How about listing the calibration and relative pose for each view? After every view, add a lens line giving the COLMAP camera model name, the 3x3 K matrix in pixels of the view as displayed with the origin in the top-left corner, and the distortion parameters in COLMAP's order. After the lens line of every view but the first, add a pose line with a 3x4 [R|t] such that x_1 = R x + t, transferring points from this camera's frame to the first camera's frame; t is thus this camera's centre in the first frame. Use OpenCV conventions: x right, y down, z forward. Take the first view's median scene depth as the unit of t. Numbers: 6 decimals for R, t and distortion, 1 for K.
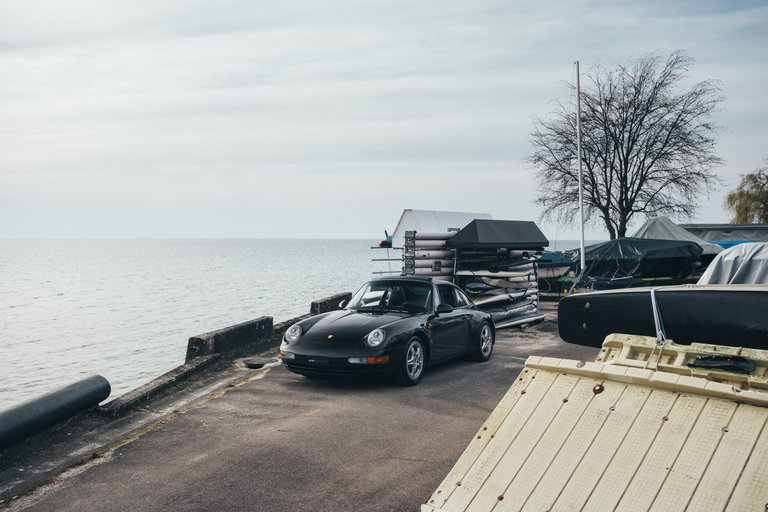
lens RADIAL K [[737.7, 0, 385.7], [0, 737.7, 257.6], [0, 0, 1]] dist [-0.075941, 0.180011]
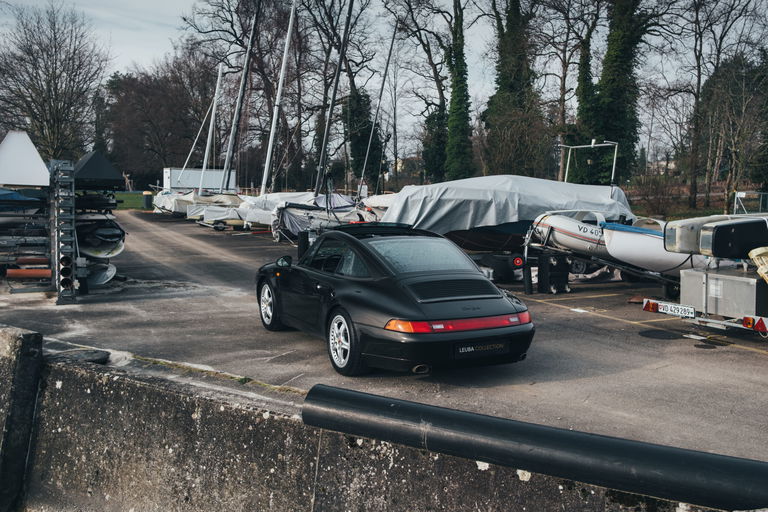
lens RADIAL K [[759.4, 0, 388.8], [0, 759.4, 256.5], [0, 0, 1]] dist [-0.074302, 0.183317]
pose [[0.432521, -0.069762, 0.898921, -0.484086], [-0.000212, 0.996994, 0.077475, 0.000304], [-0.901624, -0.033700, 0.431206, 0.341026]]
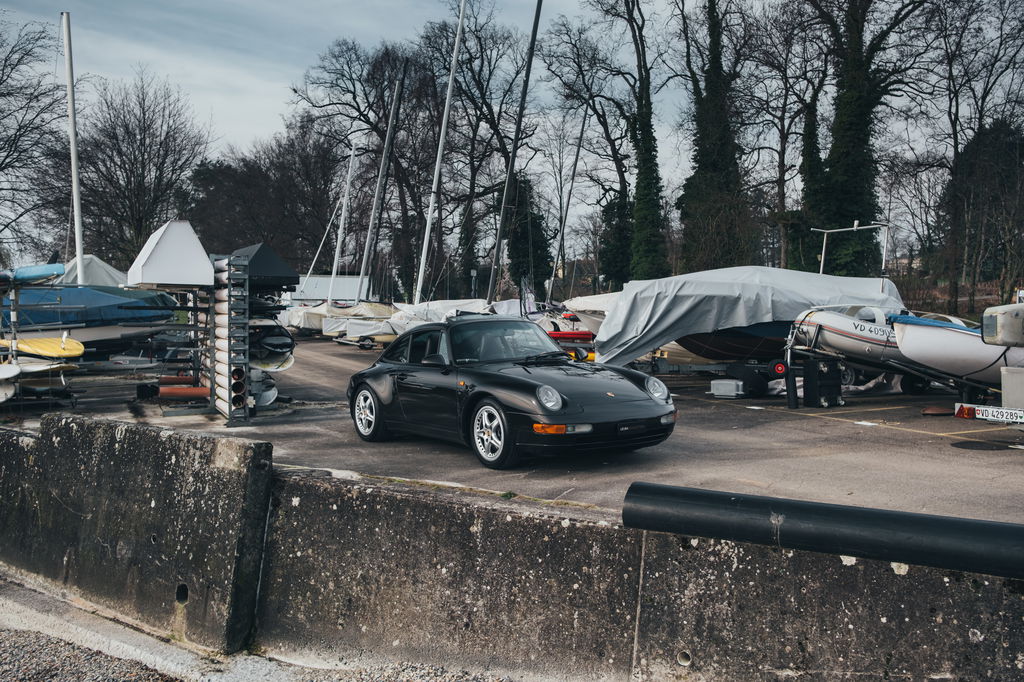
lens RADIAL K [[983.6, 0, 514.3], [0, 983.6, 343.1], [0, 0, 1]] dist [-0.075941, 0.180011]
pose [[0.459956, -0.034540, 0.887269, -0.557137], [0.017756, 0.999401, 0.029701, 0.016769], [-0.887764, 0.002093, 0.460294, 0.378256]]
